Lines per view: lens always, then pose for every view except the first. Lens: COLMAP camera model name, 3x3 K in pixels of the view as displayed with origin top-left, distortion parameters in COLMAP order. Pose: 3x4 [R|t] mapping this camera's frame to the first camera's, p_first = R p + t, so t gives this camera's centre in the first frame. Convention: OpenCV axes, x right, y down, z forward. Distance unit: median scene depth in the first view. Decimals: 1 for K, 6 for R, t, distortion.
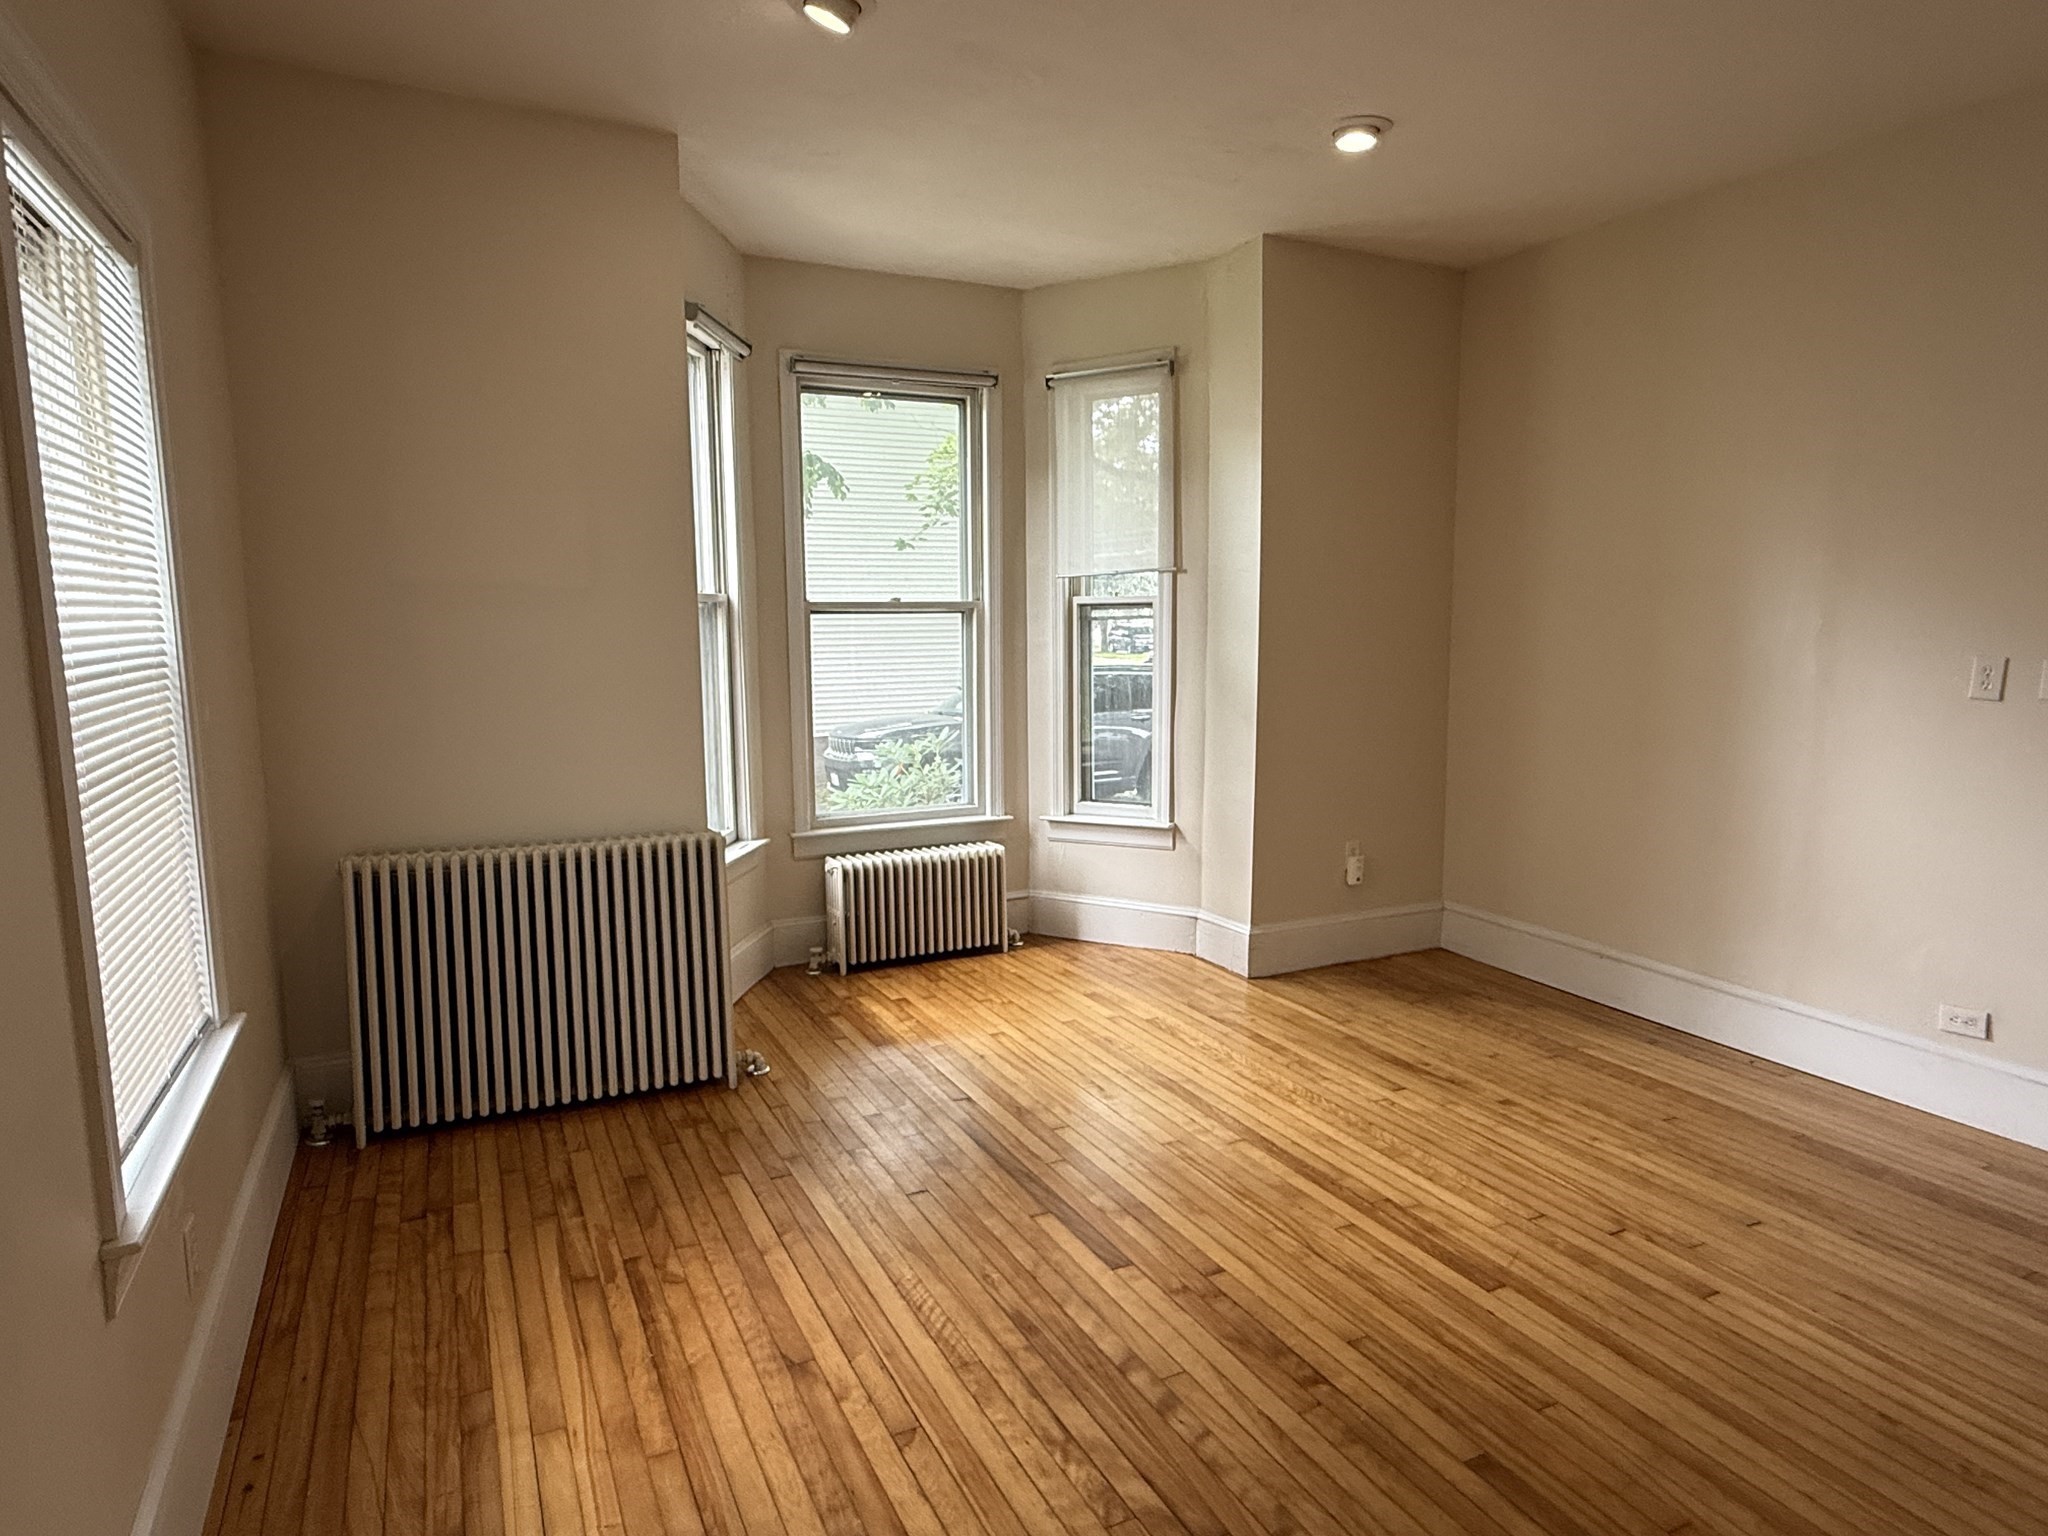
lens RADIAL K [[1200.3, 0, 1024.7], [0, 1200.3, 773.4], [0, 0, 1]] dist [-0.000993, 0.001072]
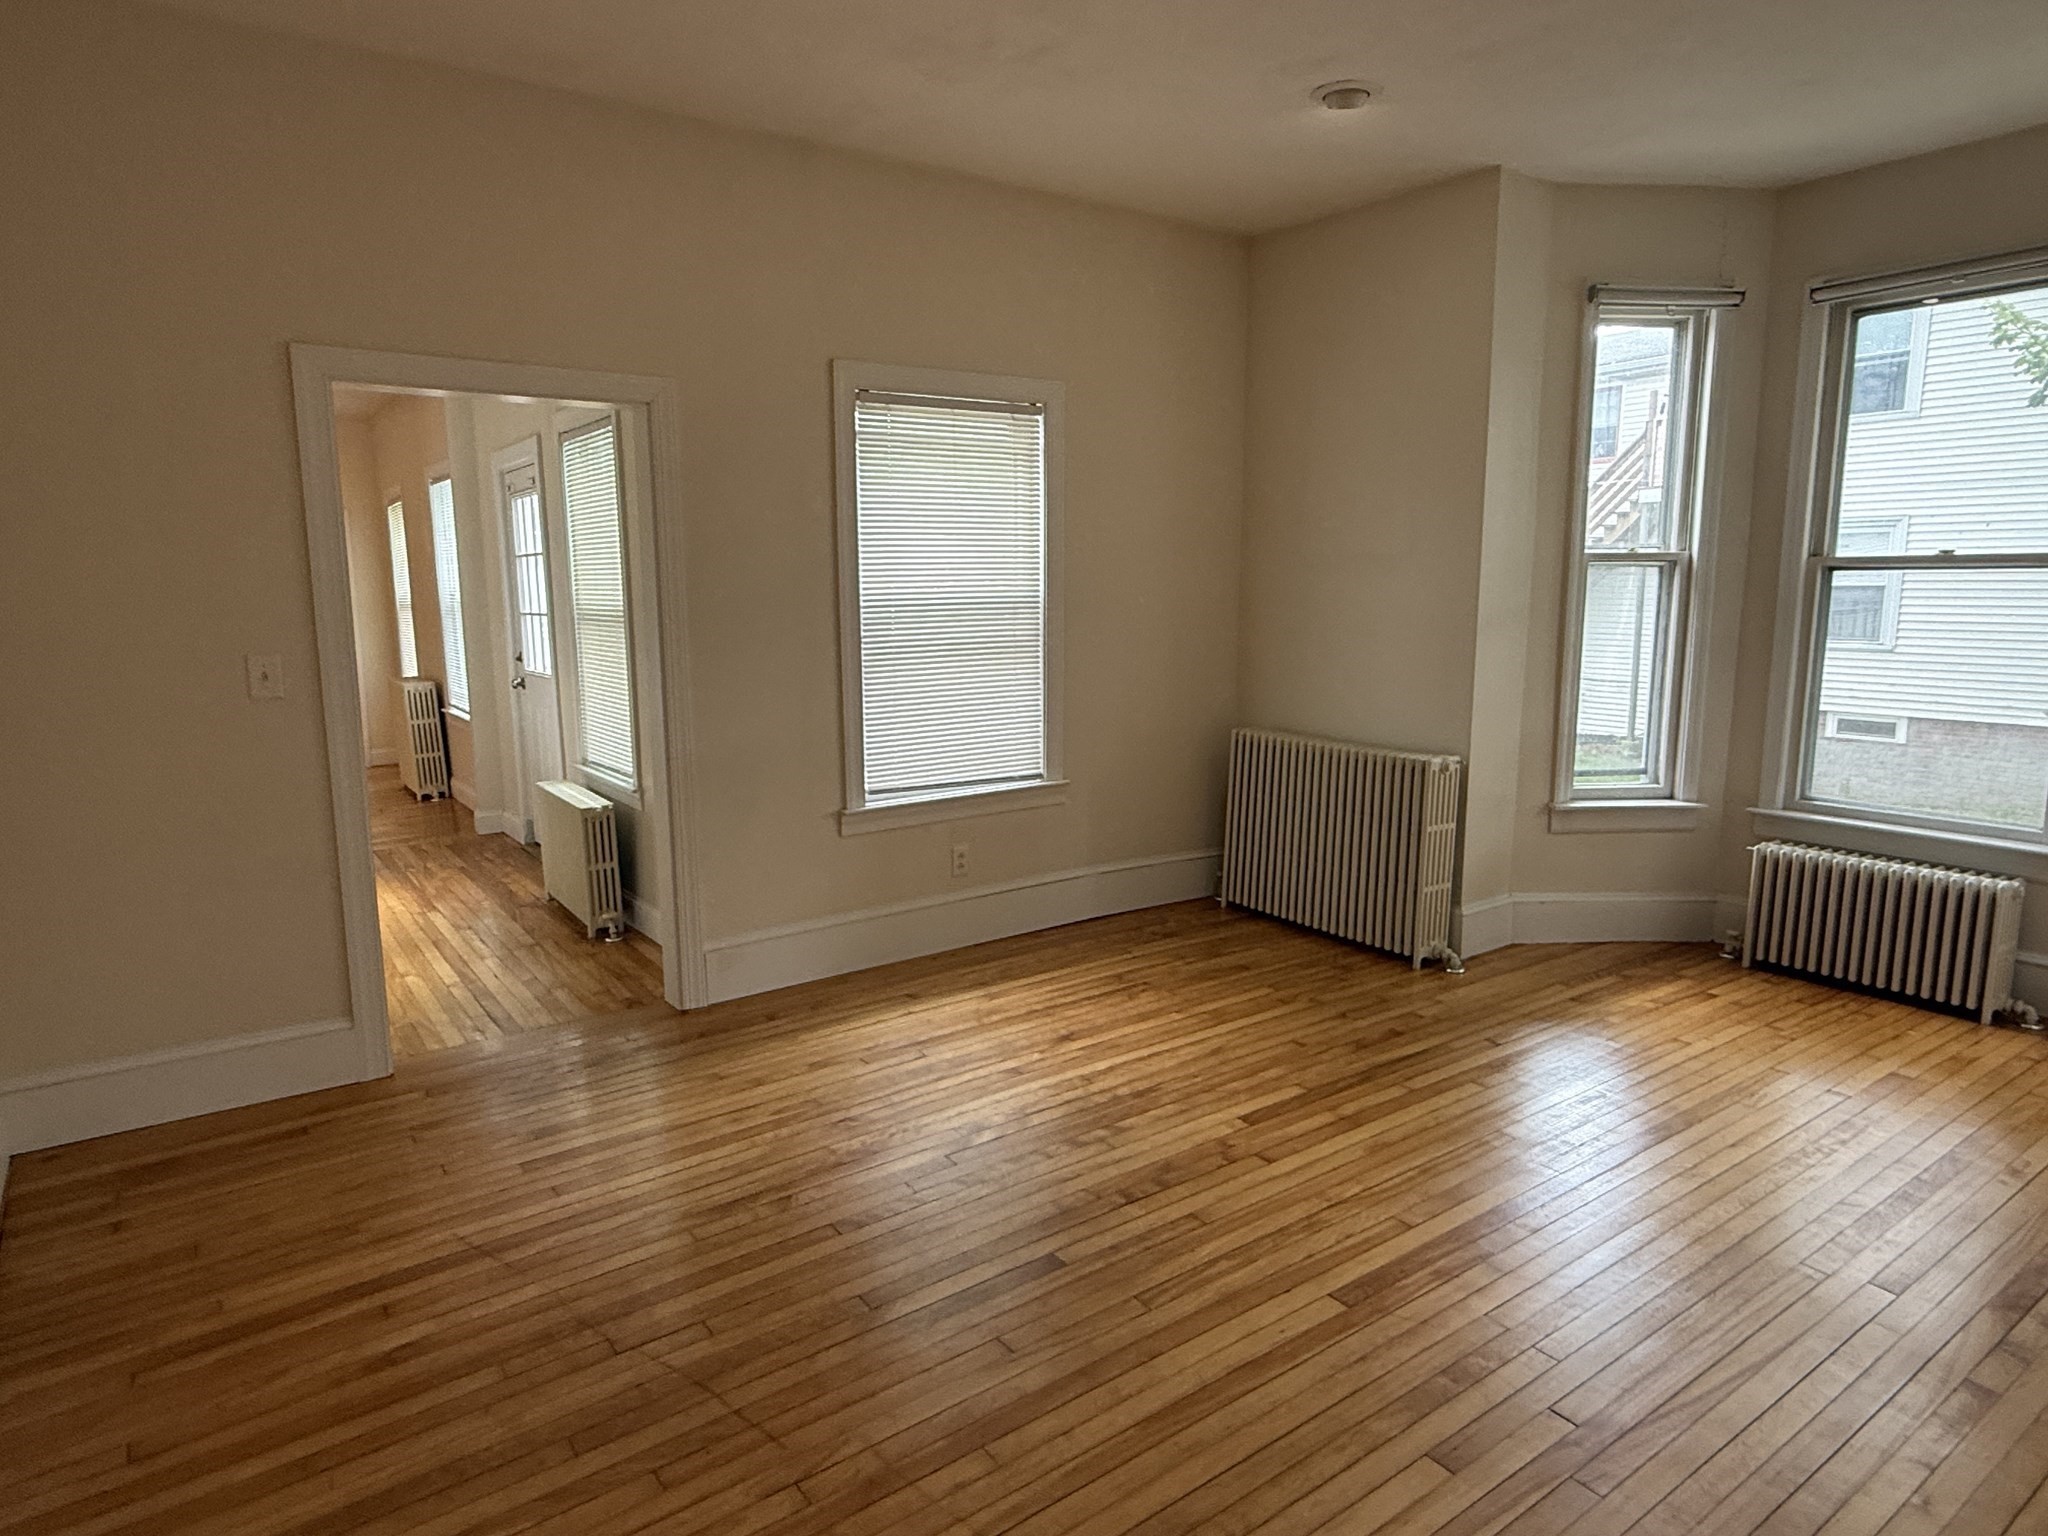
lens RADIAL K [[1202.2, 0, 1019.1], [0, 1202.2, 780.3], [0, 0, 1]] dist [-0.001384, 0.000048]
pose [[0.154996, 0.166097, -0.973852, 0.902395], [-0.118975, 0.981729, 0.148505, -0.058680], [0.980725, 0.092846, 0.171925, 0.420342]]
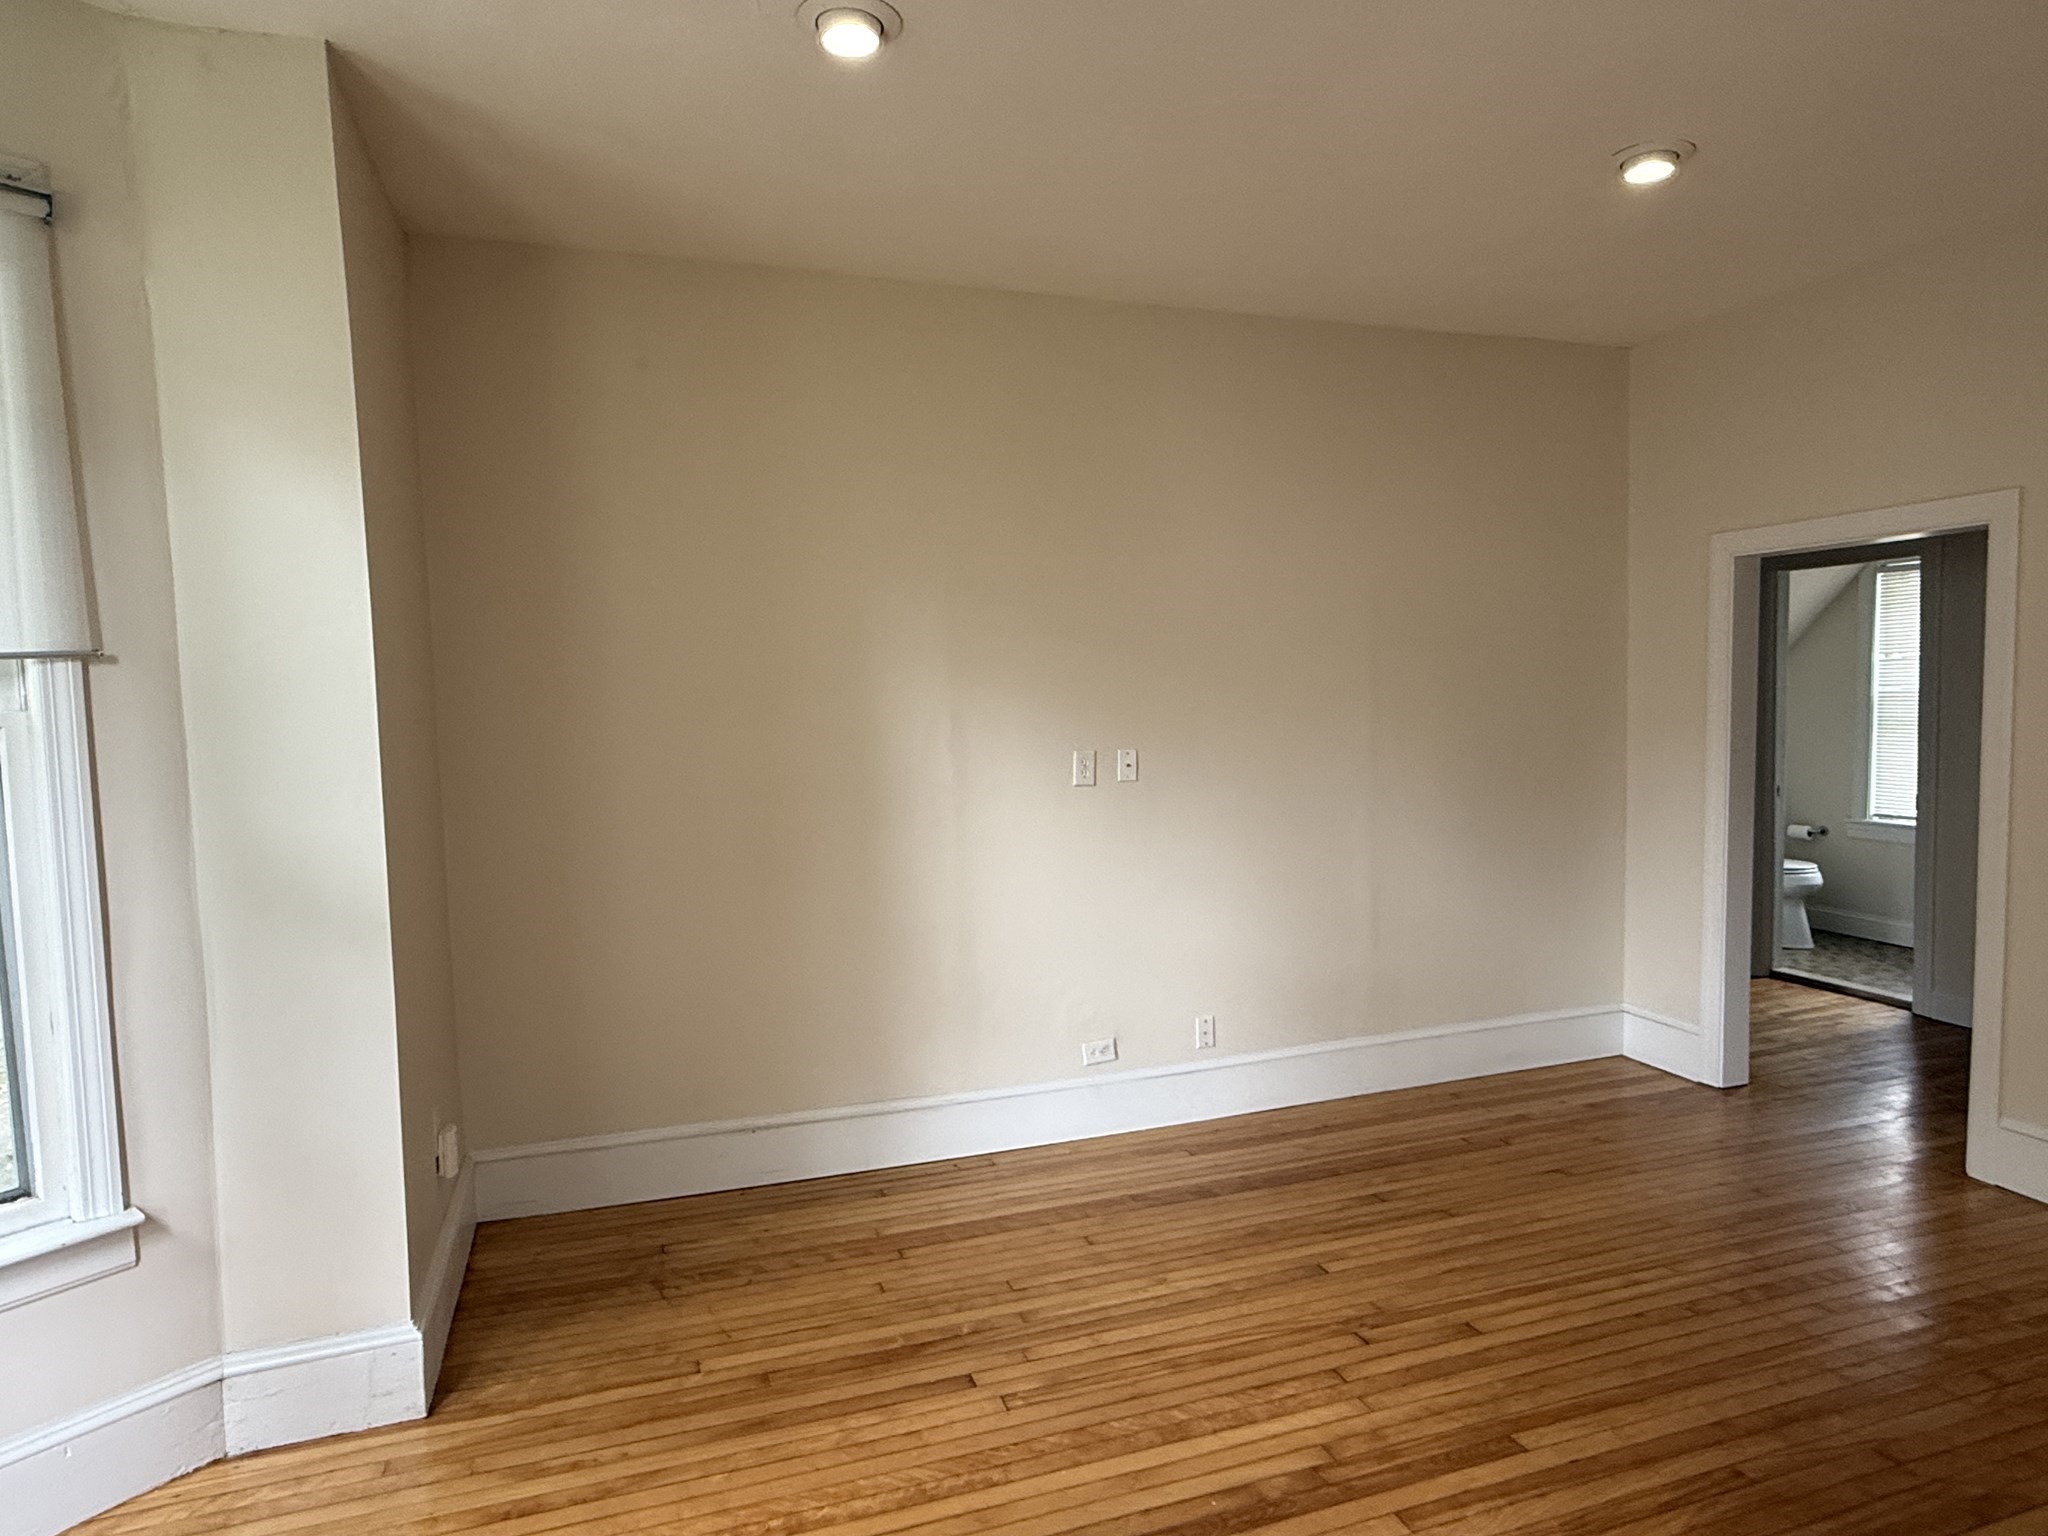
lens RADIAL K [[1200.3, 0, 1024.7], [0, 1200.3, 773.4], [0, 0, 1]] dist [-0.000993, 0.001072]
pose [[0.133087, -0.066154, 0.988894, -0.408462], [0.150499, 0.987548, 0.045810, -0.138228], [-0.979611, 0.142731, 0.141386, 0.880075]]
